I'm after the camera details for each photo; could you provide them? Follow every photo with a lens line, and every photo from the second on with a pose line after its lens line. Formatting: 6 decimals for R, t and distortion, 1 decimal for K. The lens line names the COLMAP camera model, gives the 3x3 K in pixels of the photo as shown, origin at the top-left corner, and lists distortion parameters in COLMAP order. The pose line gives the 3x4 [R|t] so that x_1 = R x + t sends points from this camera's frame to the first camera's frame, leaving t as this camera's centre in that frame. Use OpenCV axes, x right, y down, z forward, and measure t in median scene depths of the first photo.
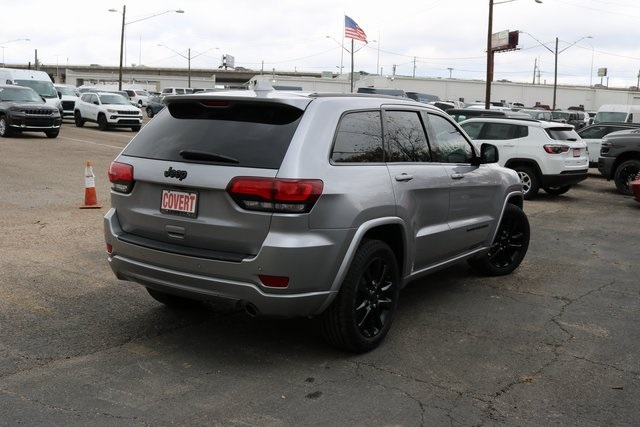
lens RADIAL K [[737.0, 0, 320.6], [0, 737.0, 214.4], [0, 0, 1]] dist [-0.103108, 0.000000]
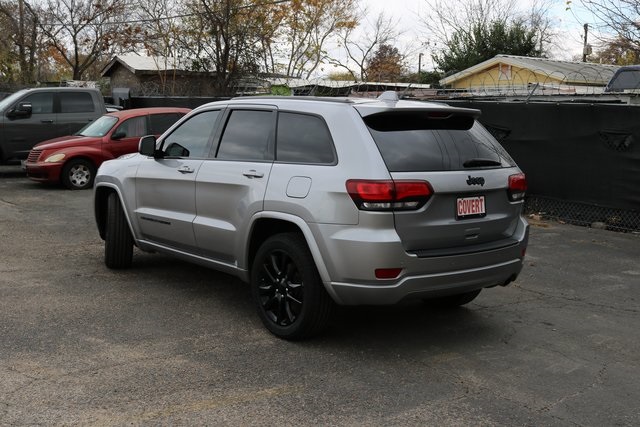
lens RADIAL K [[814.5, 0, 320.7], [0, 814.5, 213.9], [0, 0, 1]] dist [-0.064878, 0.000000]
pose [[0.303431, -0.153448, 0.940416, -1.411719], [0.124455, 0.984875, 0.120546, -0.180913], [-0.944691, 0.080462, 0.317940, 0.829435]]
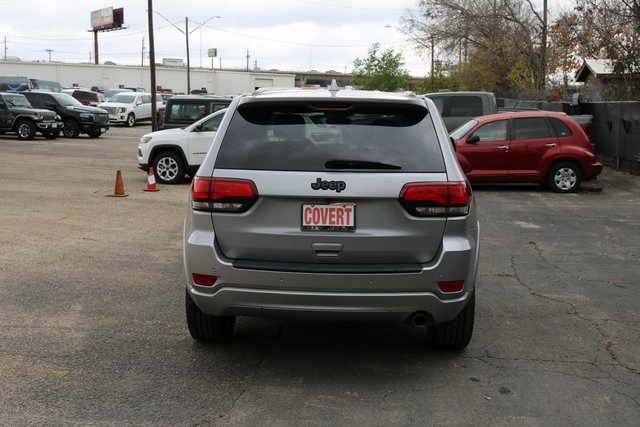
lens RADIAL K [[814.5, 0, 320.0], [0, 814.5, 213.0], [0, 0, 1]] dist [-0.064878, 0.000000]
pose [[0.852458, -0.091220, 0.514775, -0.719080], [0.089225, 0.995599, 0.028670, -0.050488], [-0.515125, 0.021491, 0.856846, 0.147862]]
